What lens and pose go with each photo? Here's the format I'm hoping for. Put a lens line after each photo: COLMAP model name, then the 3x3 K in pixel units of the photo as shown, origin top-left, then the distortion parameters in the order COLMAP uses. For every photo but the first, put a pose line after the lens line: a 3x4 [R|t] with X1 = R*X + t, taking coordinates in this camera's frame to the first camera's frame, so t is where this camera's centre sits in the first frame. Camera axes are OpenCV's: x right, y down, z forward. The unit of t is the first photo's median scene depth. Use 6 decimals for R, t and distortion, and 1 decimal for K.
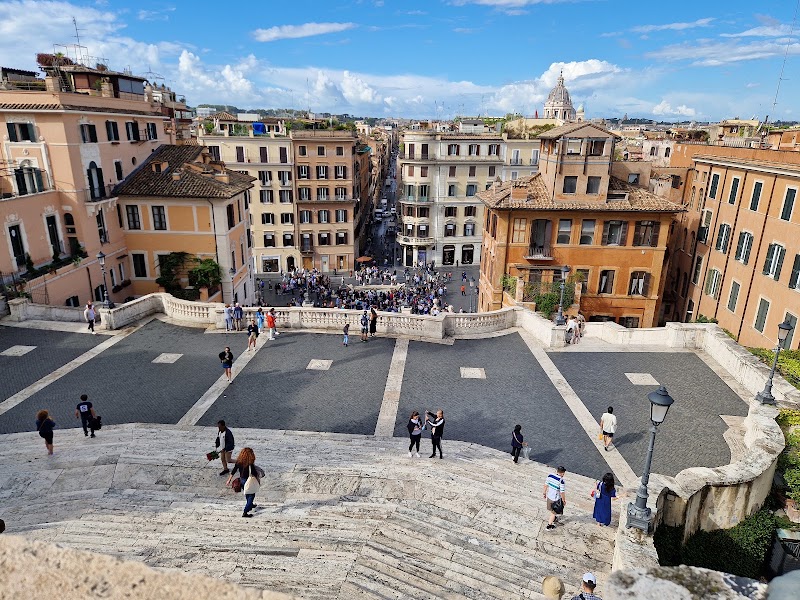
lens RADIAL K [[545.7, 0, 403.2], [0, 545.7, 311.5], [0, 0, 1]] dist [0.088652, -0.076700]
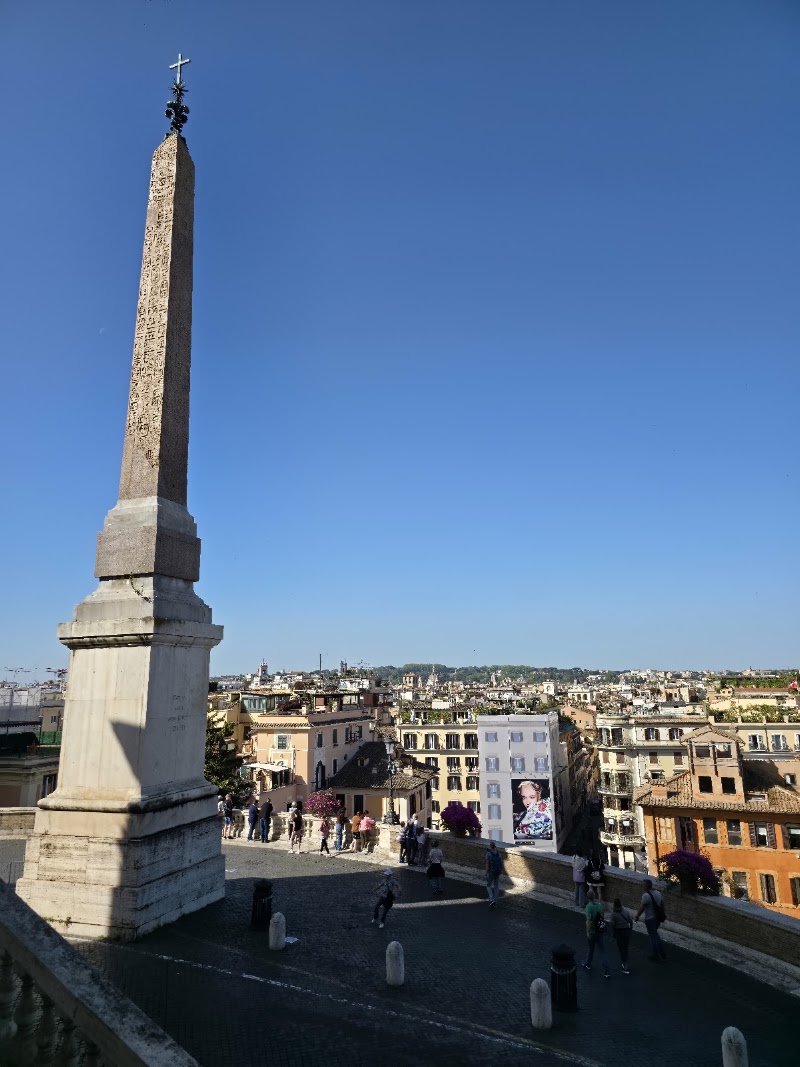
lens RADIAL K [[727.8, 0, 394.6], [0, 727.8, 518.6], [0, 0, 1]] dist [0.088652, -0.076700]
pose [[0.940130, -0.102698, -0.324975, 0.236078], [-0.079044, 0.861818, -0.501021, 0.097122], [0.331523, 0.496712, 0.802103, -0.611751]]
